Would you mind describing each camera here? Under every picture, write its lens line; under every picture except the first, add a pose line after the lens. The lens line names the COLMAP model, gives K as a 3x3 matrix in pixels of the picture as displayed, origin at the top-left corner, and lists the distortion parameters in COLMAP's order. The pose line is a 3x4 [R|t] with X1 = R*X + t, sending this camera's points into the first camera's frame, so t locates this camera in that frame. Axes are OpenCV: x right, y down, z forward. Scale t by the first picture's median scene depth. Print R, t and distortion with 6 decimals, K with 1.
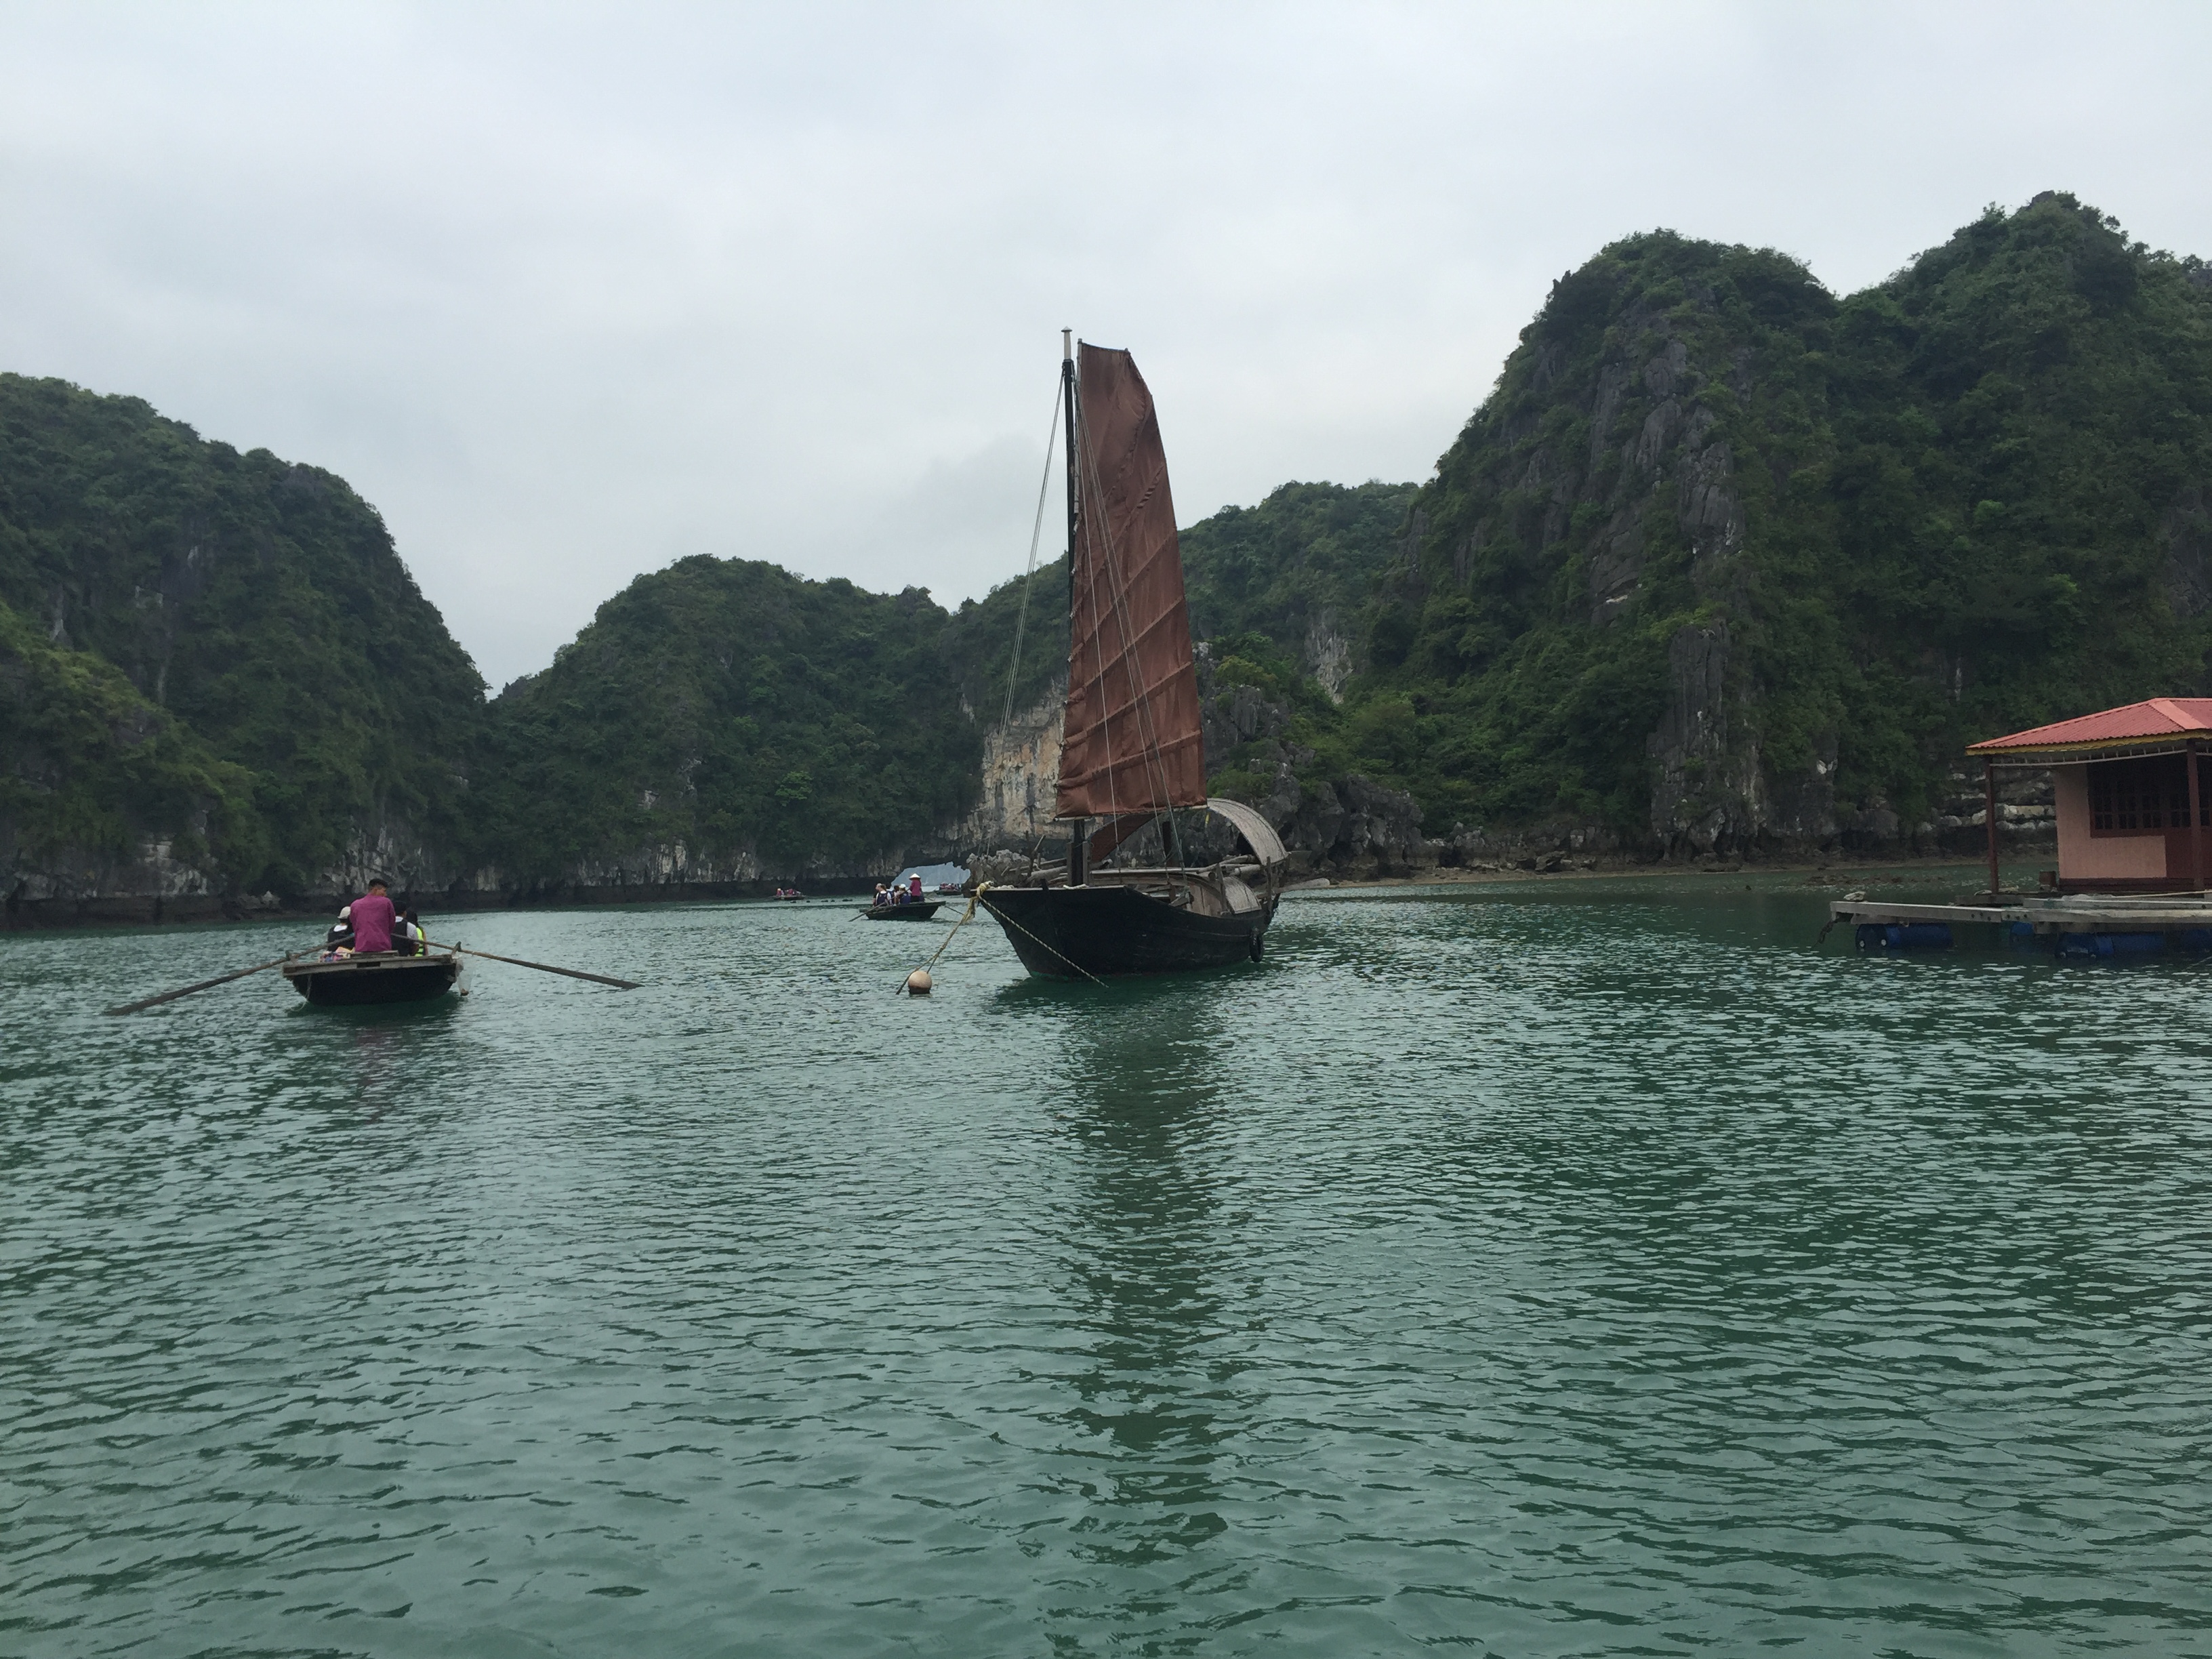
lens RADIAL K [[1829.0, 0, 1099.9], [0, 1829.0, 777.5], [0, 0, 1]] dist [0.005621, 0.000244]
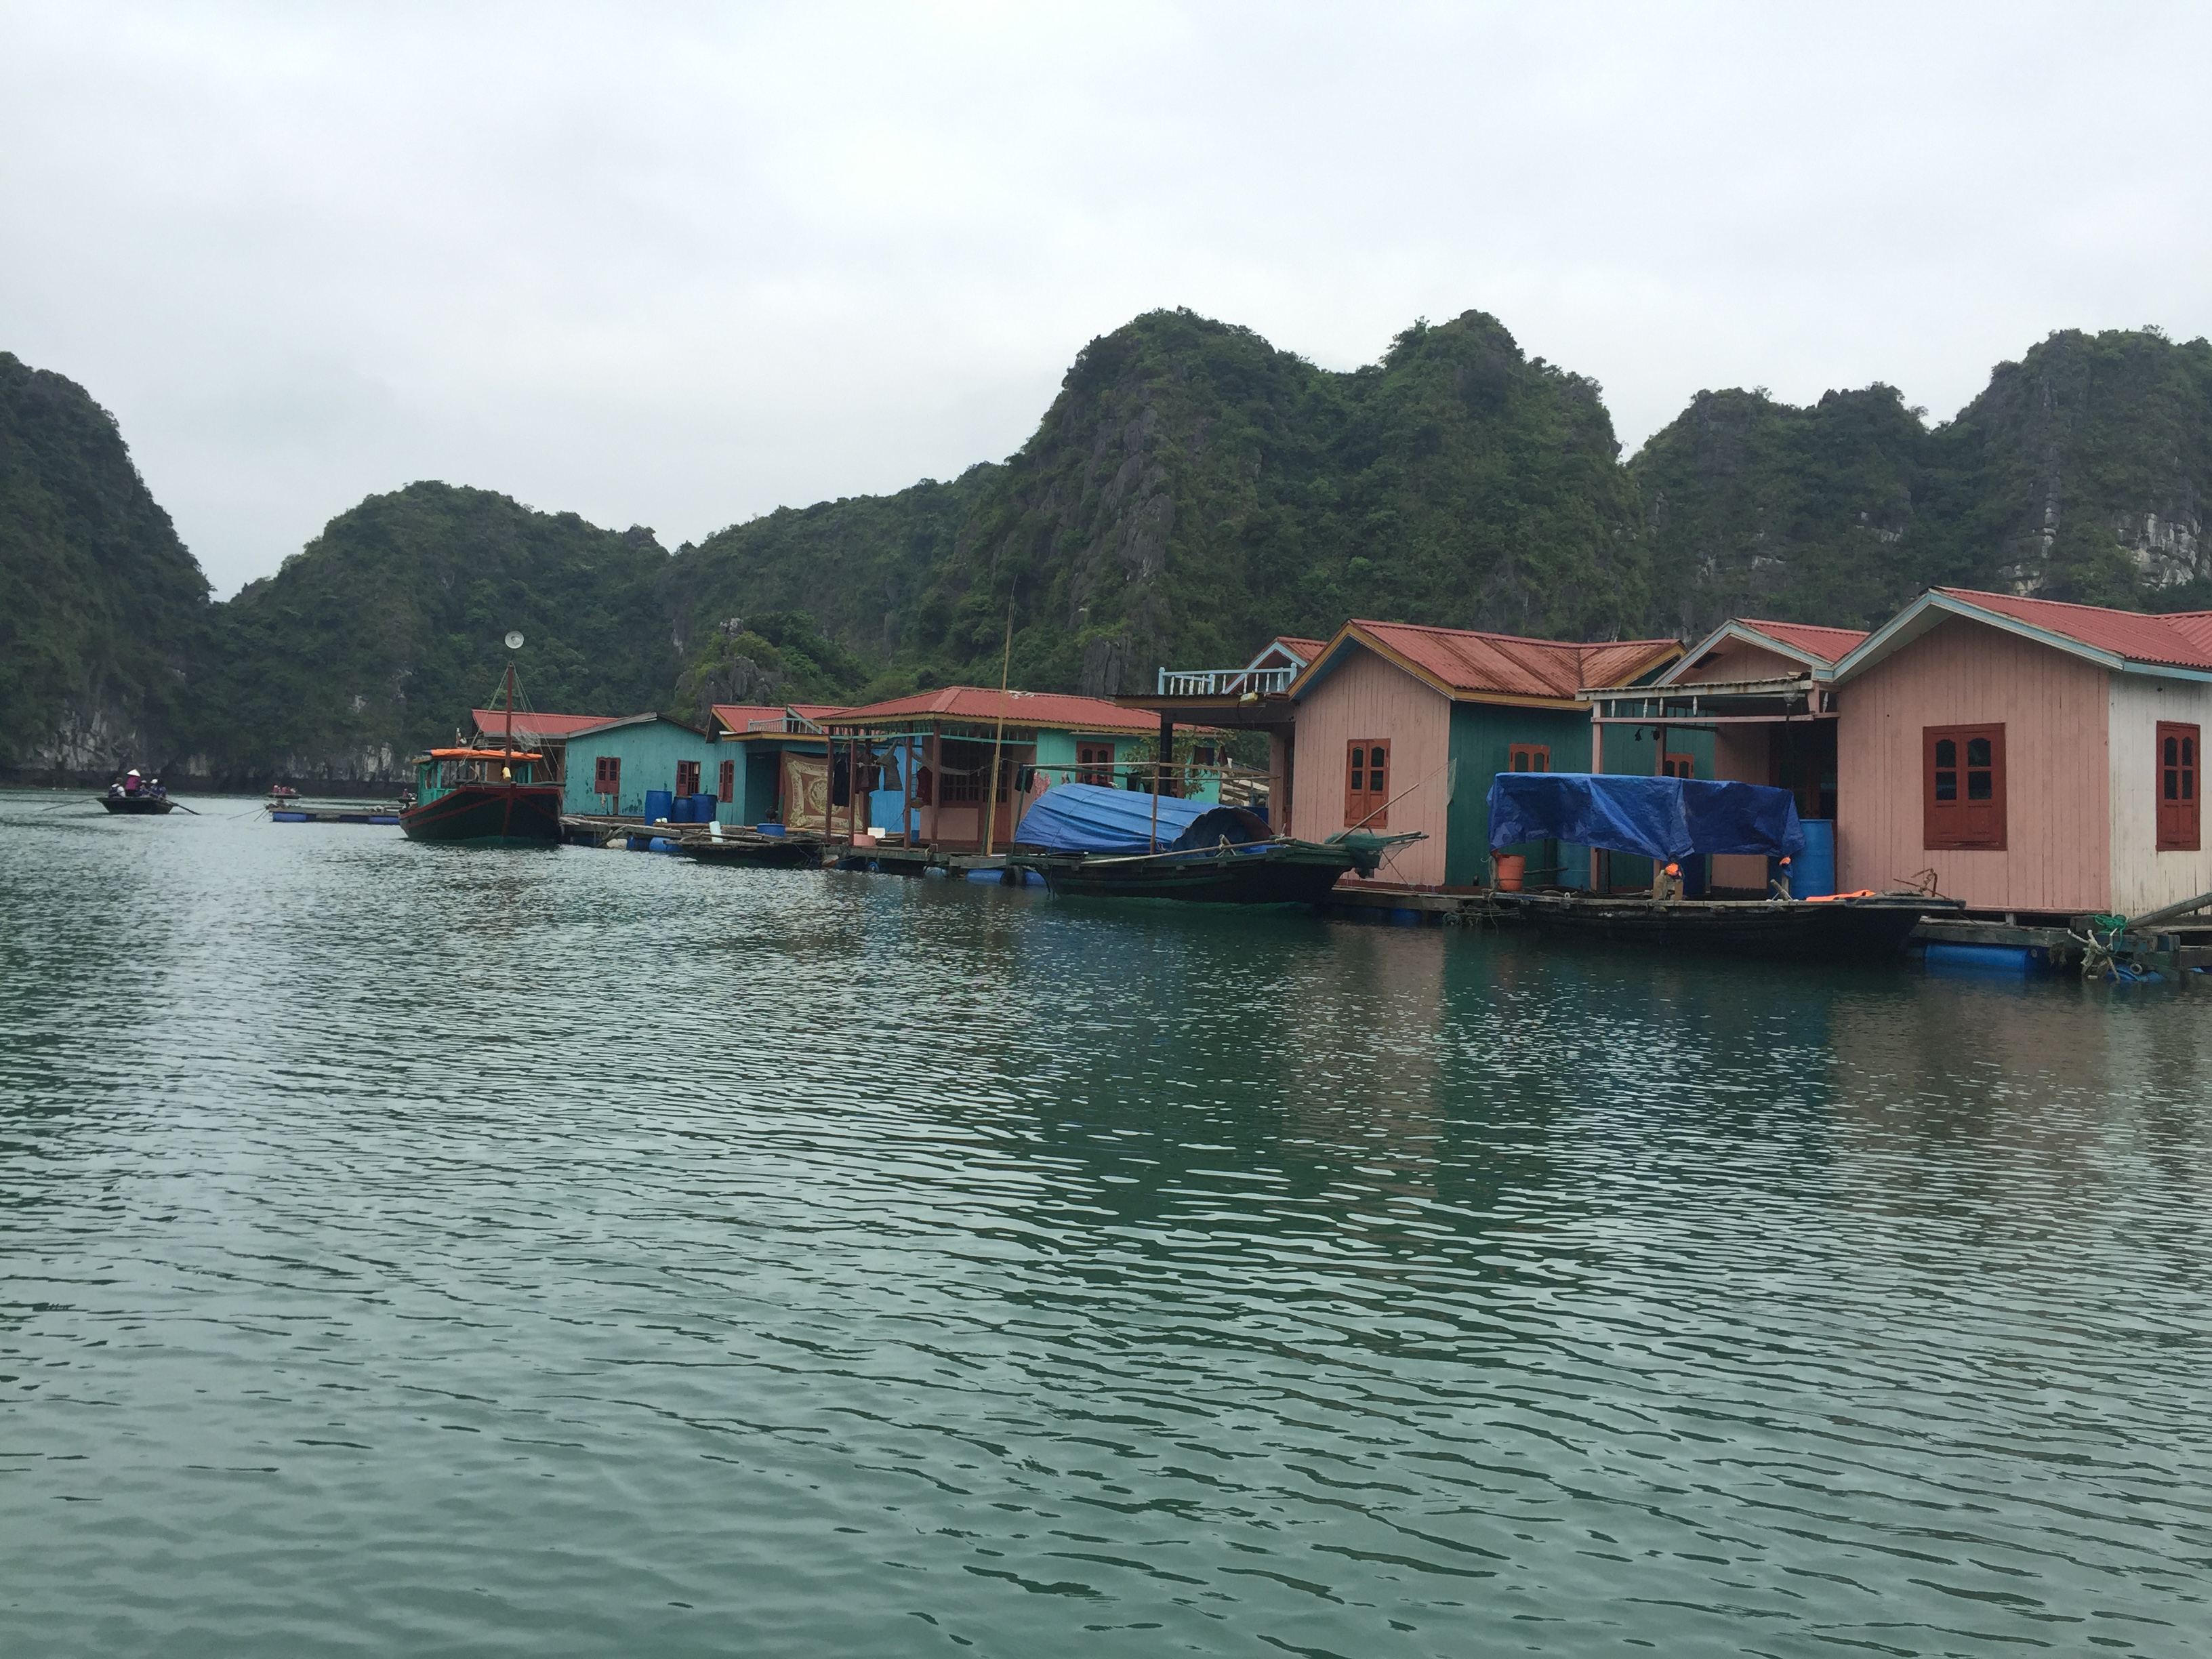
lens RADIAL K [[1883.1, 0, 1143.1], [0, 1883.1, 793.8], [0, 0, 1]] dist [0.053318, -0.098308]
pose [[0.993193, 0.071127, 0.092248, 0.121148], [-0.074904, 0.996461, 0.038145, -0.012943], [-0.089208, -0.044795, 0.995005, -0.177485]]
